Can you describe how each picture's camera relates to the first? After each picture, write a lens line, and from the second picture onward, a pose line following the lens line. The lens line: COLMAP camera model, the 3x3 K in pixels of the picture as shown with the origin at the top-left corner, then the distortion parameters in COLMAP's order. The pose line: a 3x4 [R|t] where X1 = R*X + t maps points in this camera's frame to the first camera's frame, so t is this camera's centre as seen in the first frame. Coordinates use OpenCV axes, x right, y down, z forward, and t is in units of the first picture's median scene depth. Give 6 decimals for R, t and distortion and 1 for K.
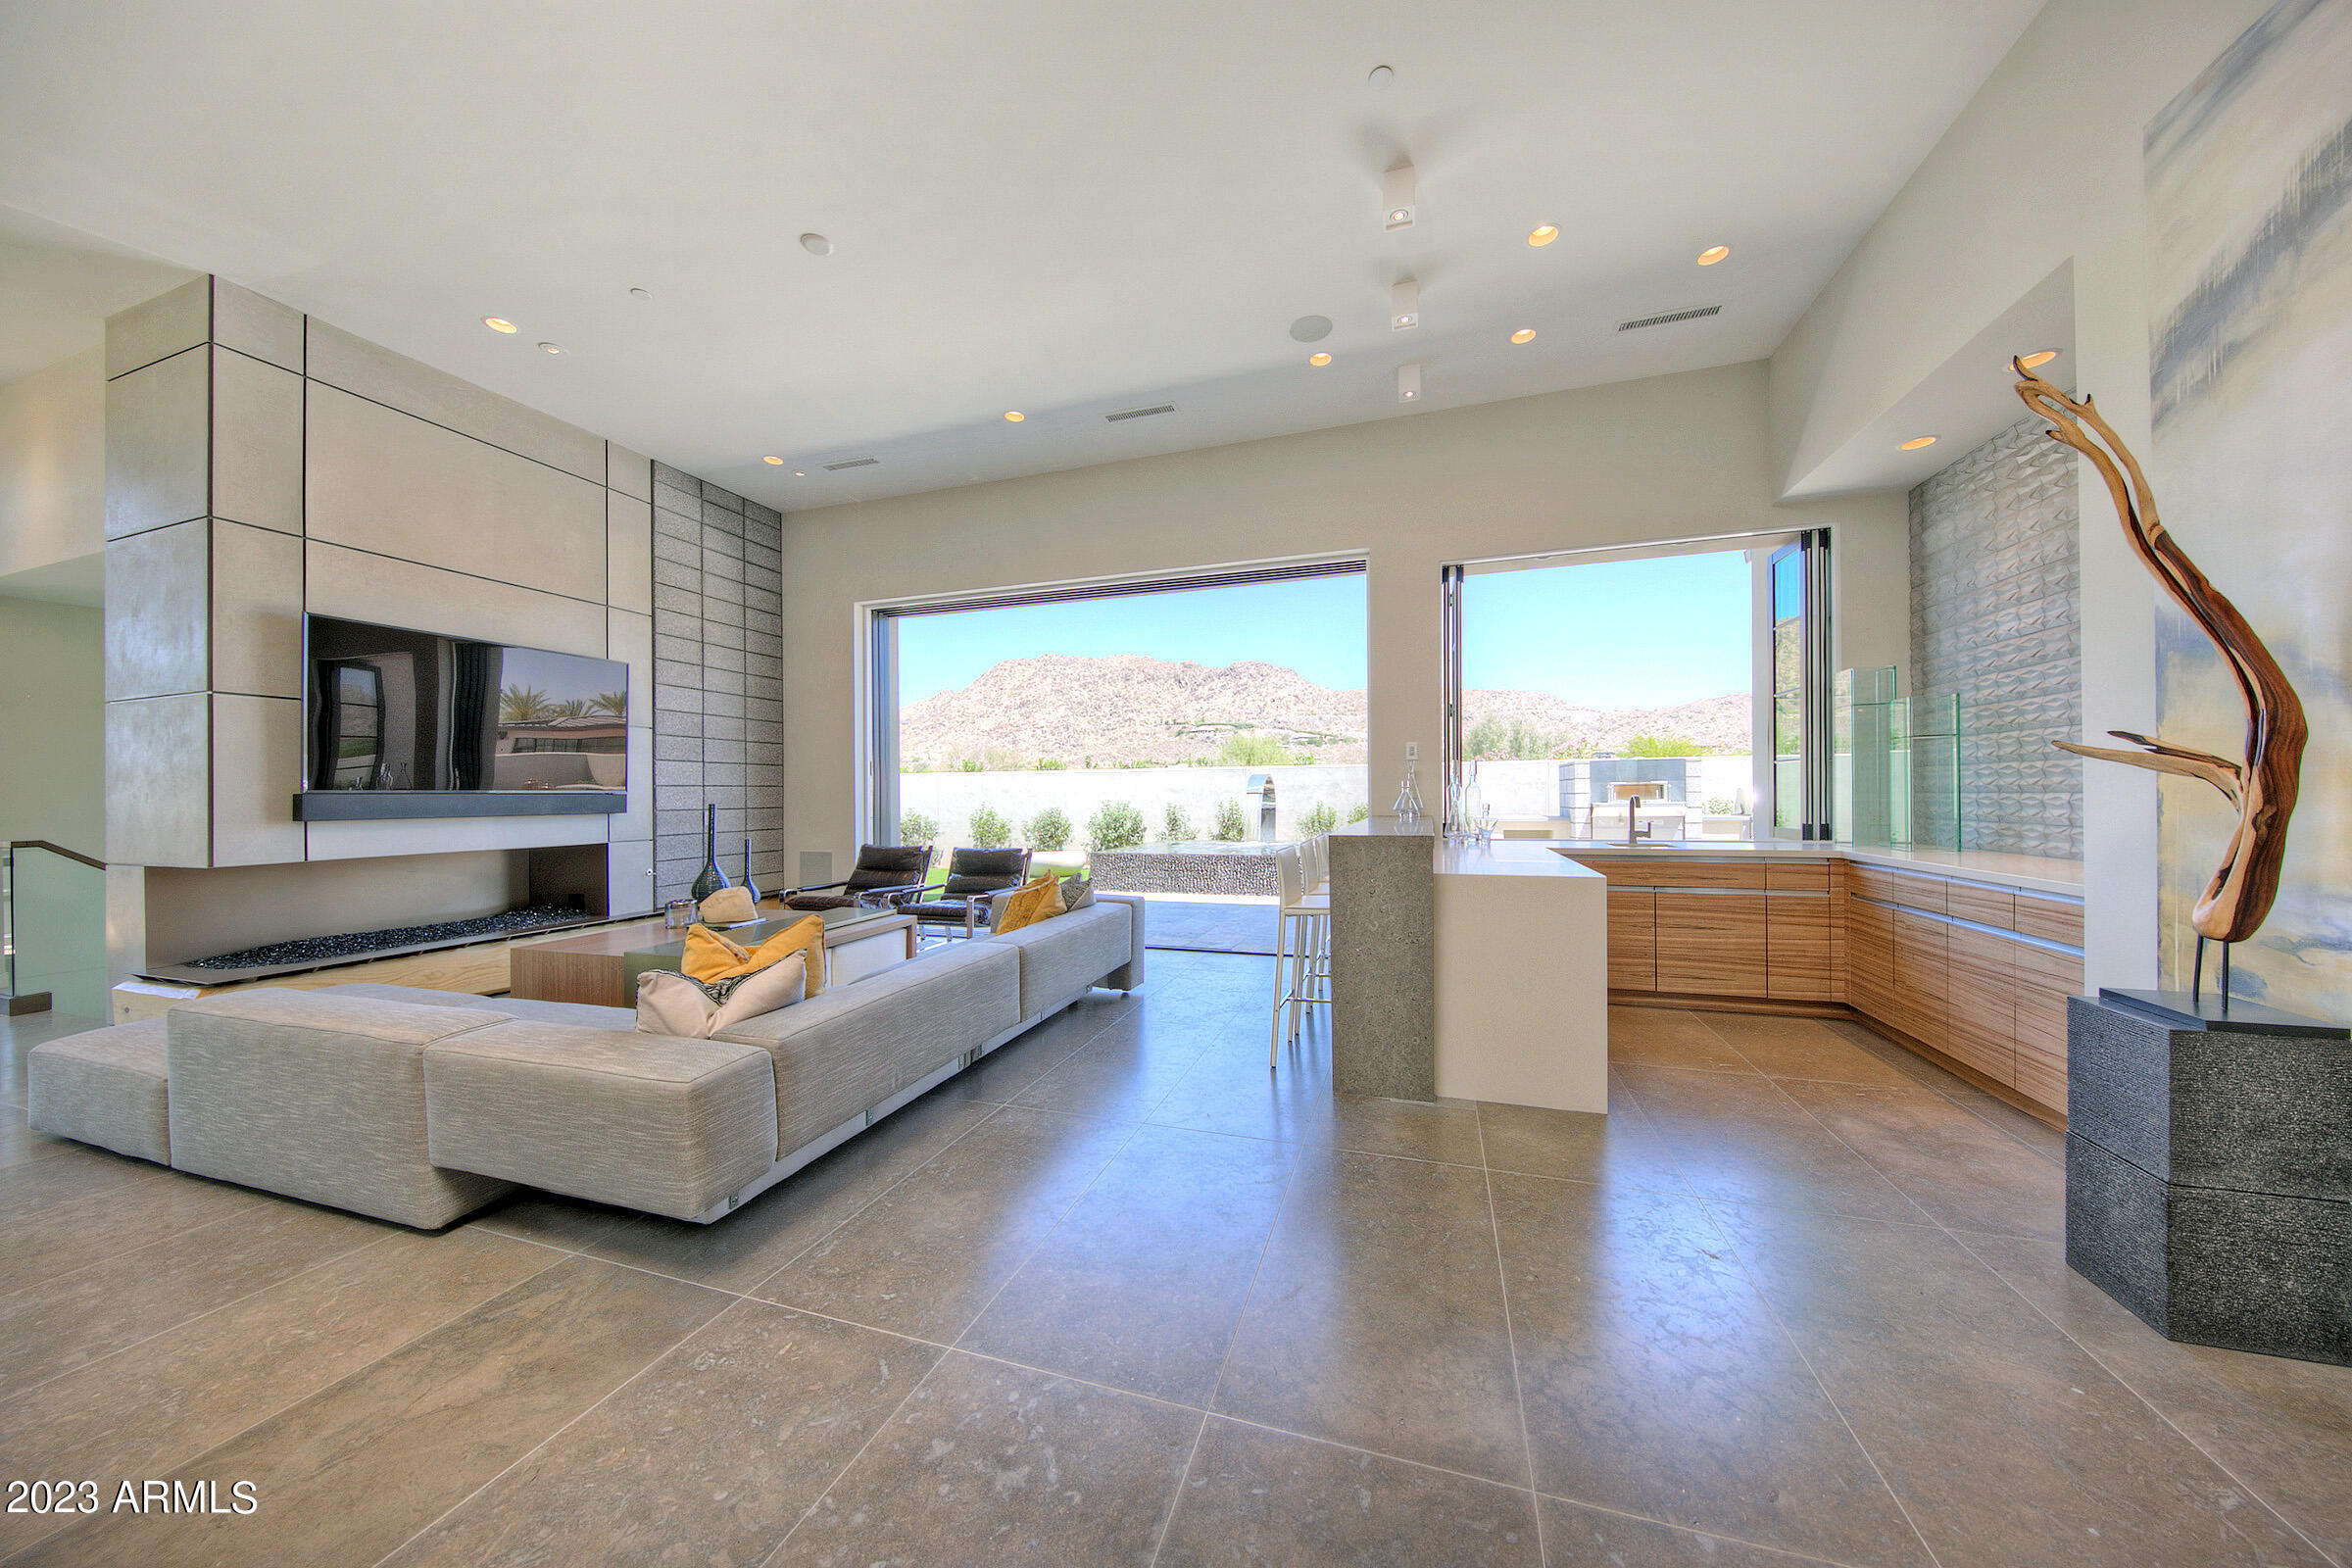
lens RADIAL K [[747.9, 0, 1202.8], [0, 747.9, 790.8], [0, 0, 1]] dist [0.000296, -0.000706]
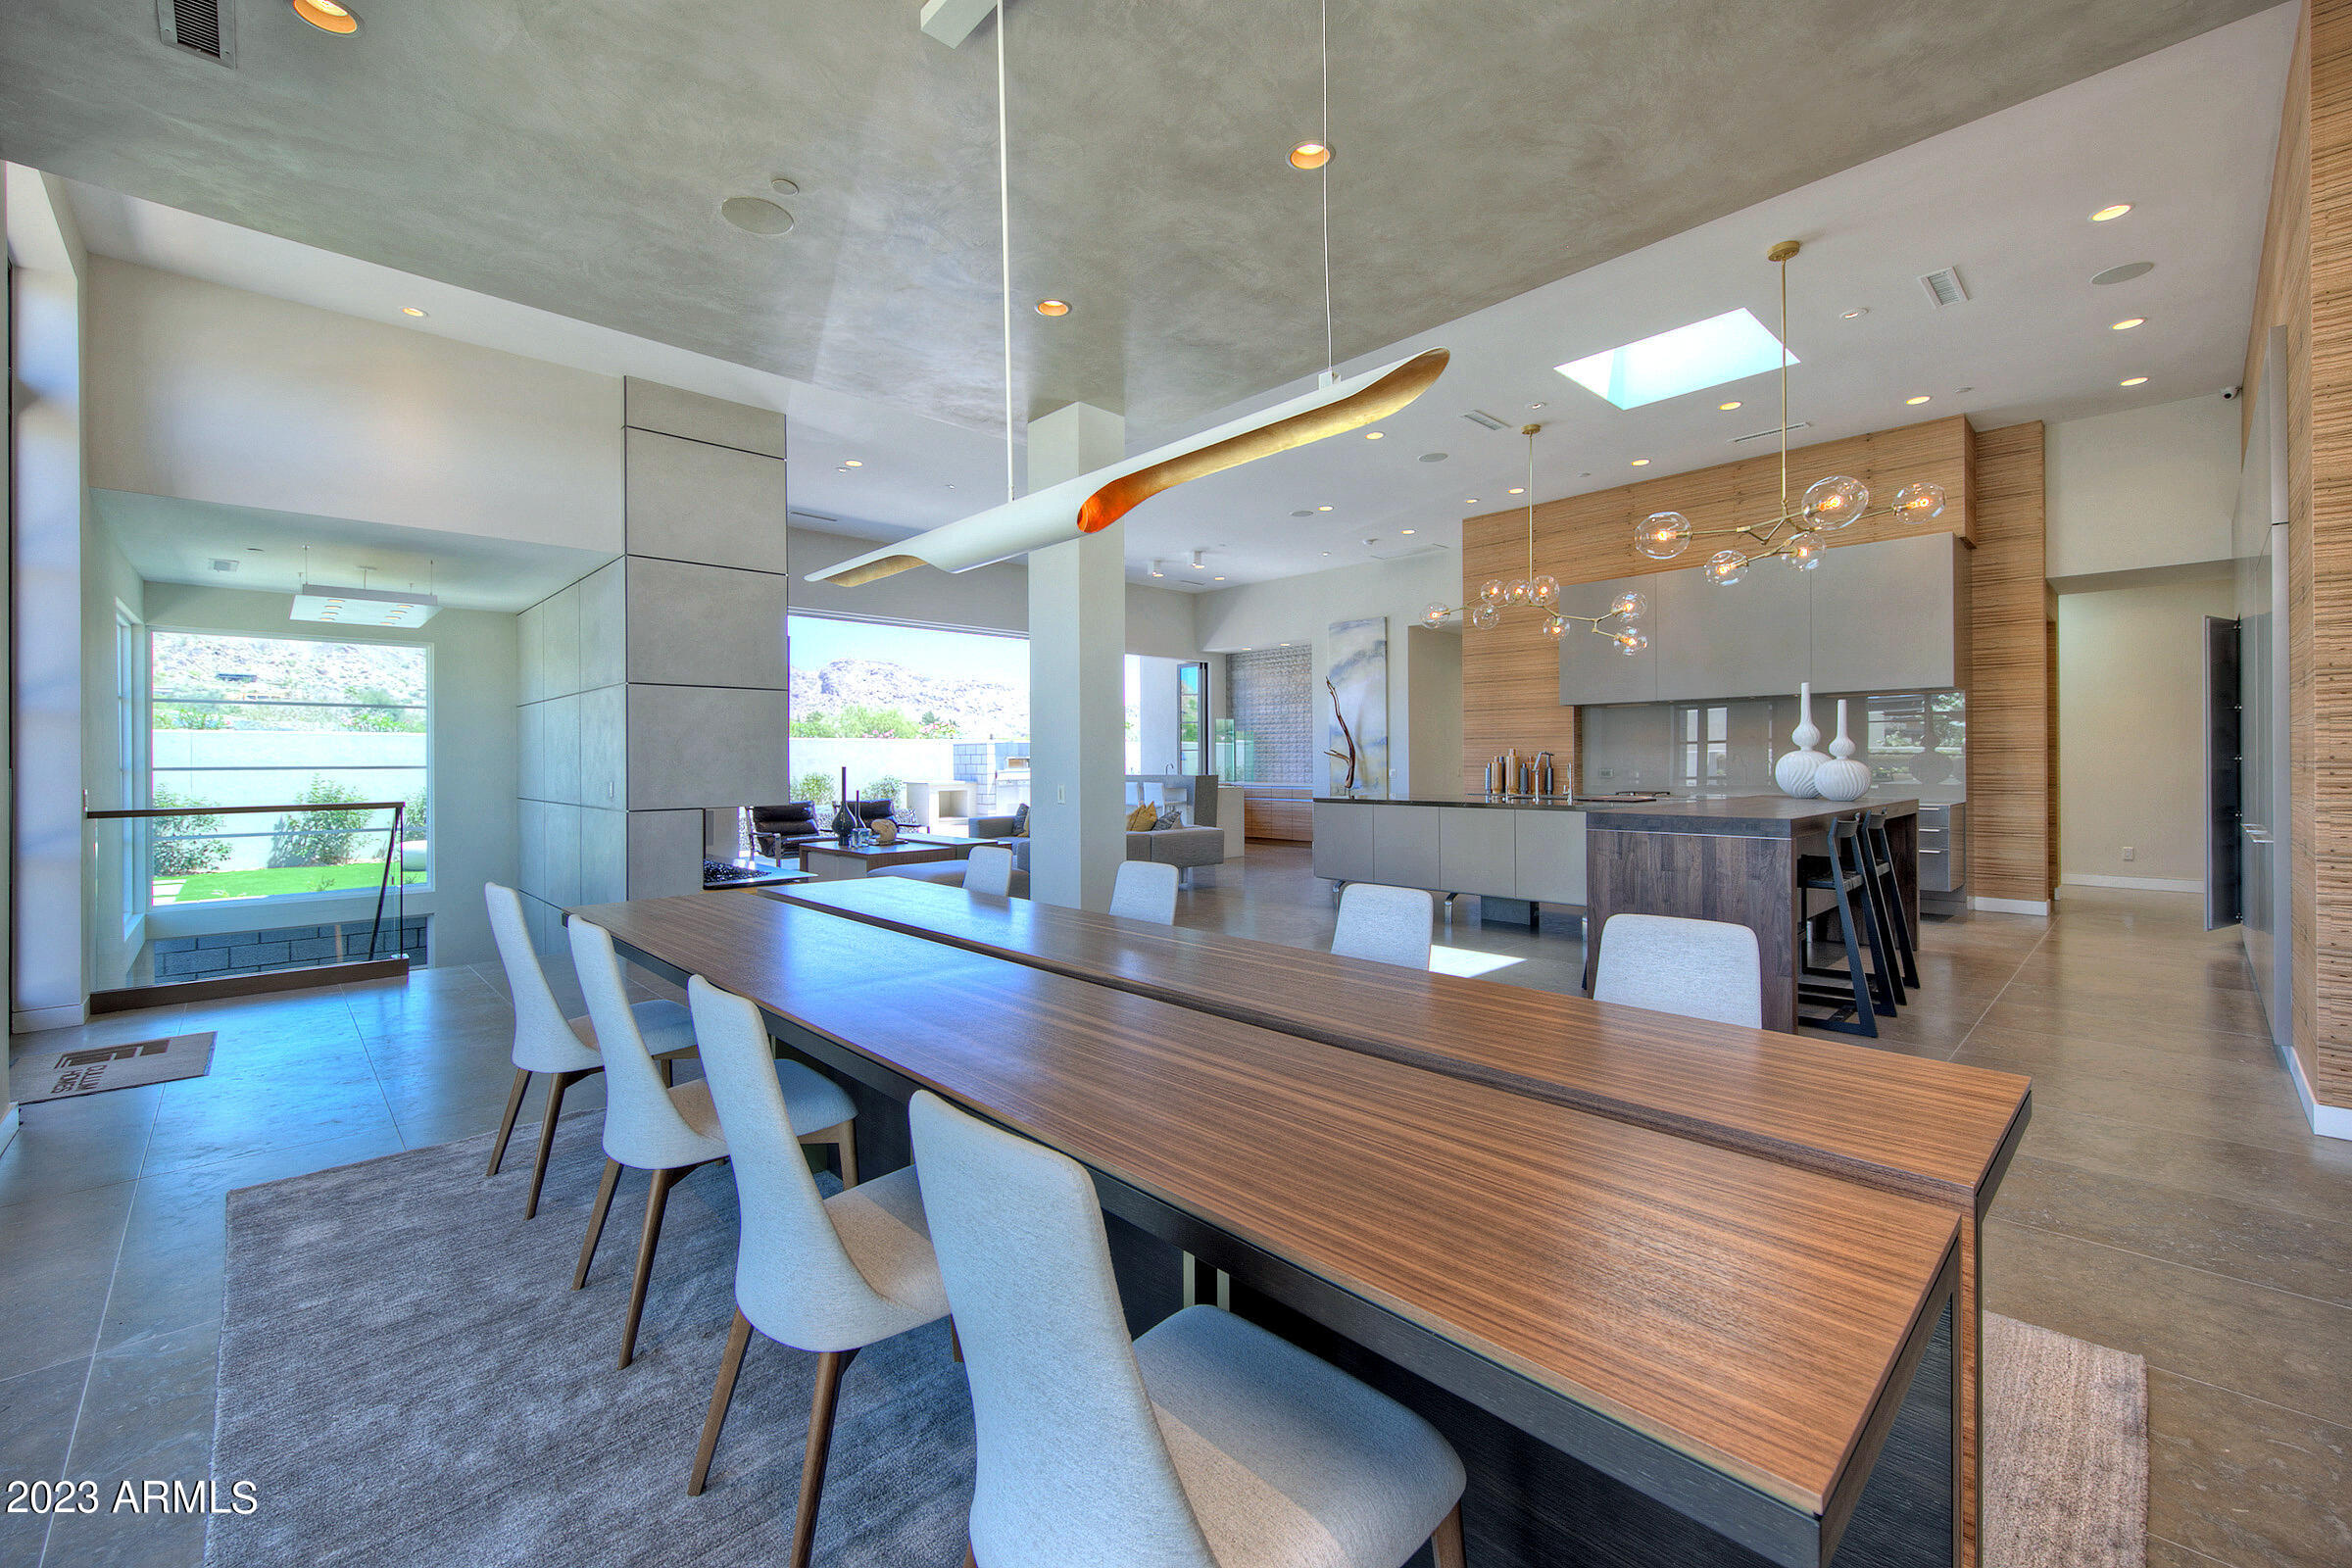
lens RADIAL K [[955.9, 0, 1162.3], [0, 955.9, 766.1], [0, 0, 1]] dist [0.012029, -0.000067]
pose [[0.498739, 0.002922, 0.866747, -2.073307], [-0.003604, 0.999993, -0.001297, 0.017305], [-0.866745, -0.002477, 0.498746, -0.517244]]
